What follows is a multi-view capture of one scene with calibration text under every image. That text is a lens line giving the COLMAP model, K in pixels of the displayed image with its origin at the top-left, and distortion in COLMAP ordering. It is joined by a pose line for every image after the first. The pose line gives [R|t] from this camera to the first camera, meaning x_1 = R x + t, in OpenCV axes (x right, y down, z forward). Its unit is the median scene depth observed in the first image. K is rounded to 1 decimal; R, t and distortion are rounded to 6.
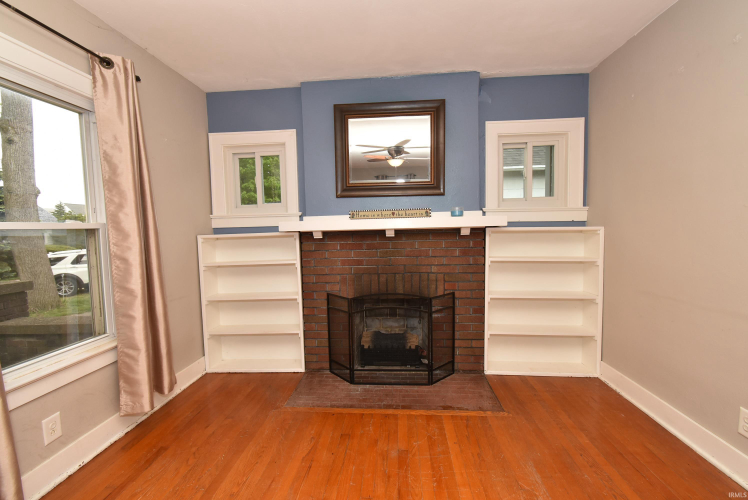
lens RADIAL K [[330.5, 0, 371.2], [0, 330.5, 251.7], [0, 0, 1]] dist [0.003470, -0.001464]
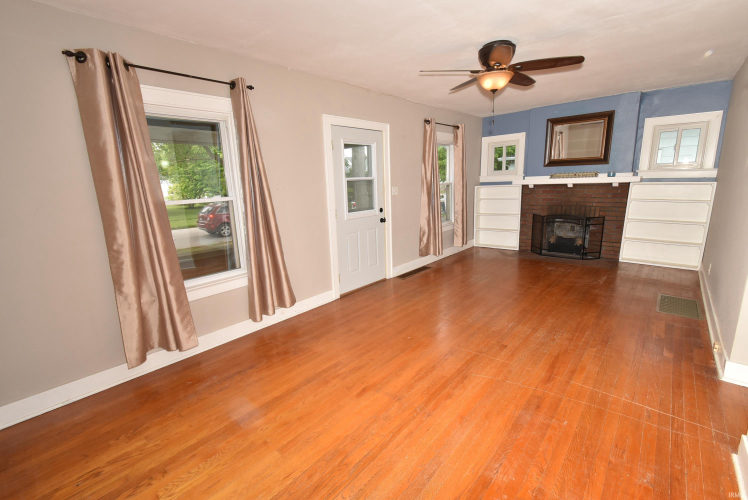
lens RADIAL K [[330.5, 0, 371.9], [0, 330.5, 250.4], [0, 0, 1]] dist [0.003470, -0.001464]
pose [[0.796962, 0.118487, -0.592295, 0.329653], [-0.027309, 0.986637, 0.160628, 0.042492], [0.603412, -0.111839, 0.789548, -1.346196]]
